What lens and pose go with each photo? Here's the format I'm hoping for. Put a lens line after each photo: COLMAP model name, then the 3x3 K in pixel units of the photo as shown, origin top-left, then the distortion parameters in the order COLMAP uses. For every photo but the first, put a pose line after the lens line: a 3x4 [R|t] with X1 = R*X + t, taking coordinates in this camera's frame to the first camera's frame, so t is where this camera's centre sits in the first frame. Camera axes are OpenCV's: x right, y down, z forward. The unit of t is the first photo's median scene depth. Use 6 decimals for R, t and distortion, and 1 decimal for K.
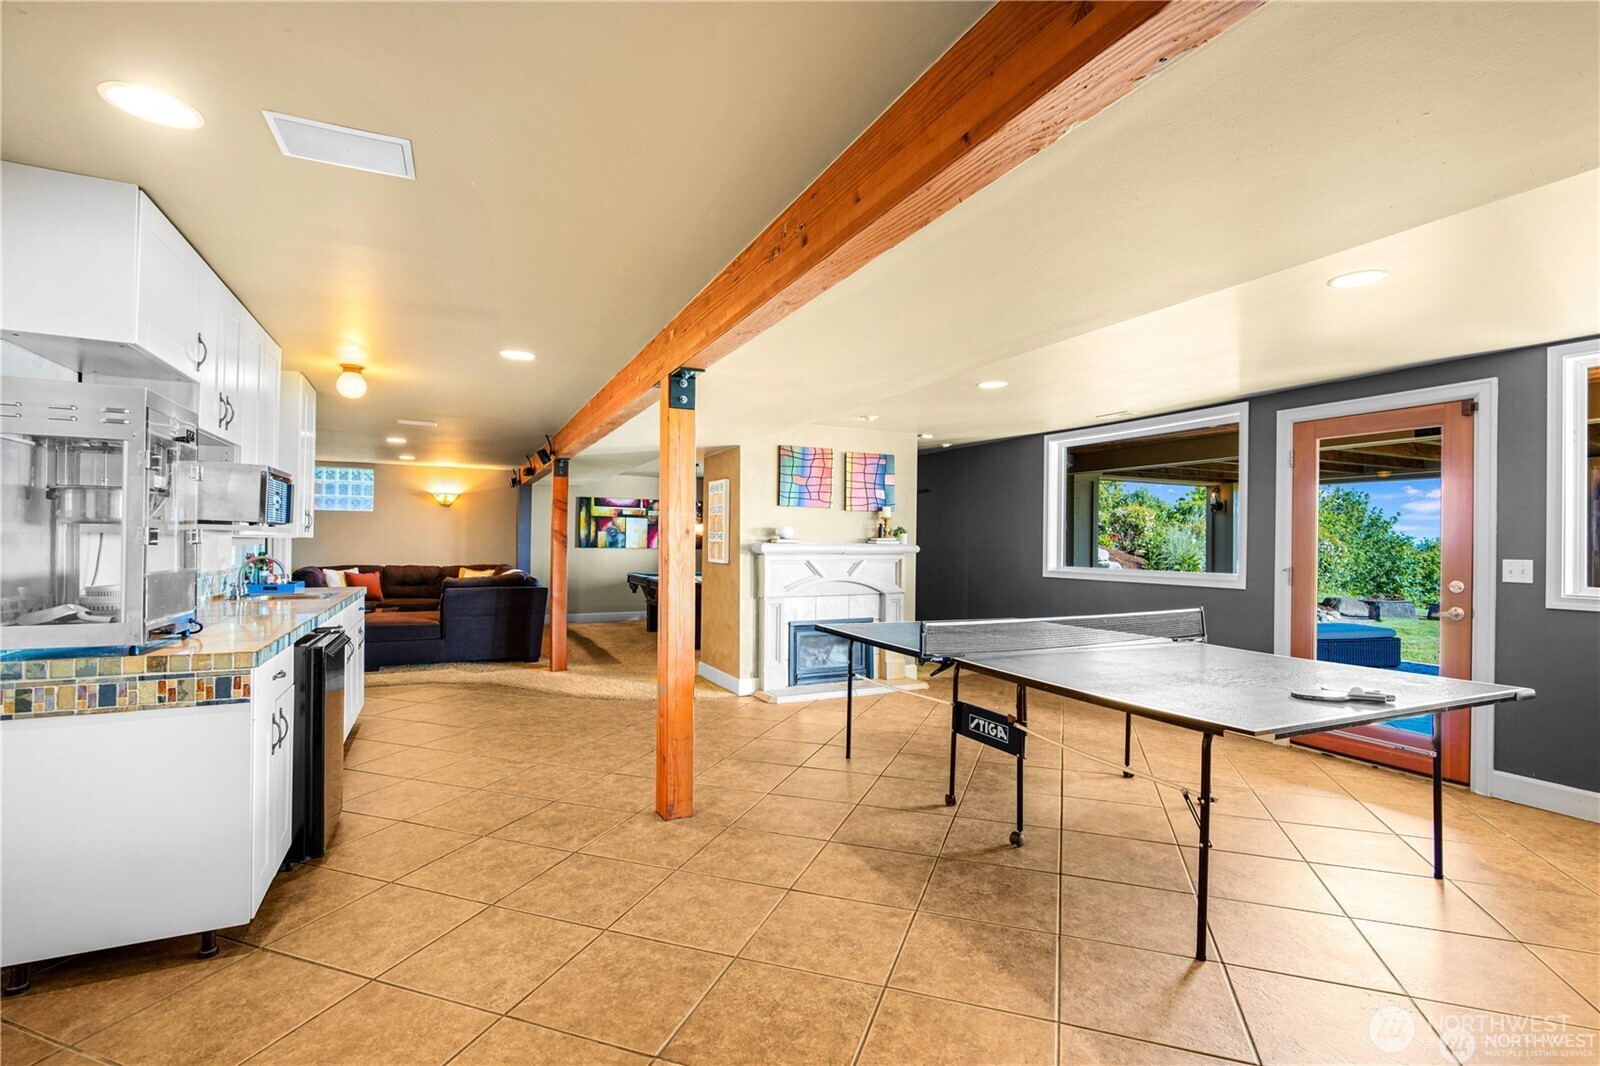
lens RADIAL K [[750.9, 0, 813.2], [0, 750.9, 508.1], [0, 0, 1]] dist [0.000186, 0.000108]
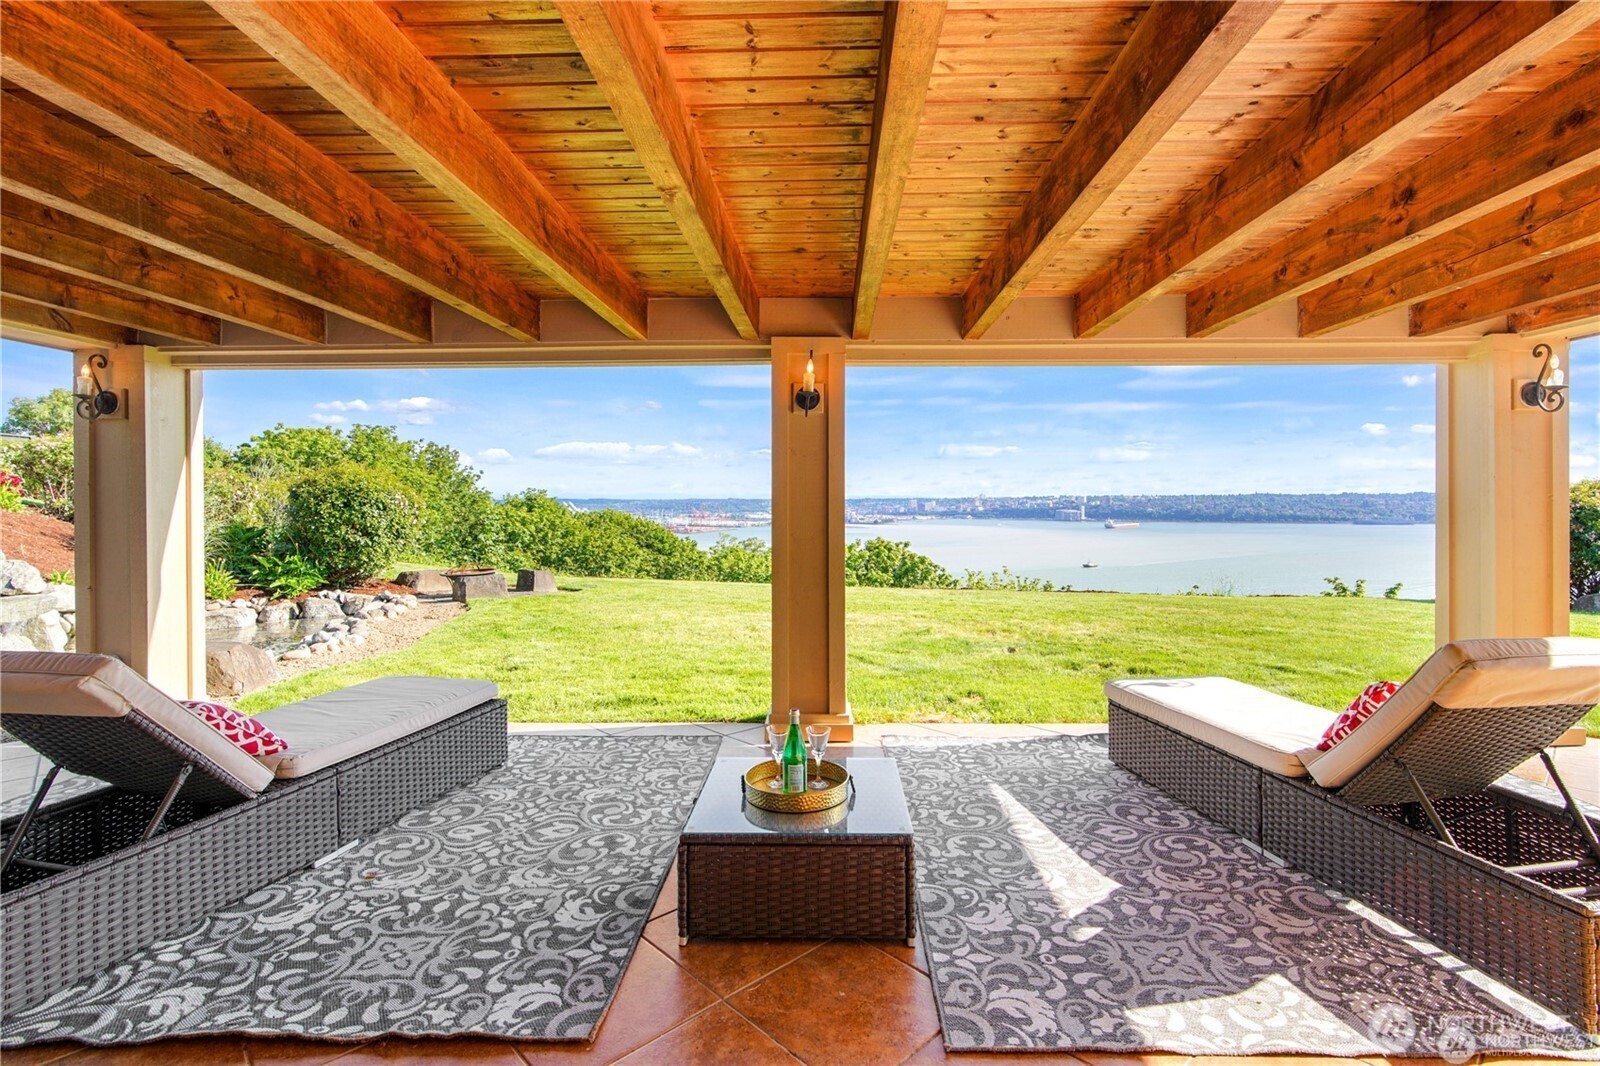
lens RADIAL K [[750.9, 0, 813.2], [0, 750.9, 508.1], [0, 0, 1]] dist [0.000186, 0.000108]
pose [[0.470992, -0.022407, 0.881853, 0.309824], [-0.028375, 0.998775, 0.040532, 0.021872], [-0.881681, -0.044113, 0.469779, 0.412985]]
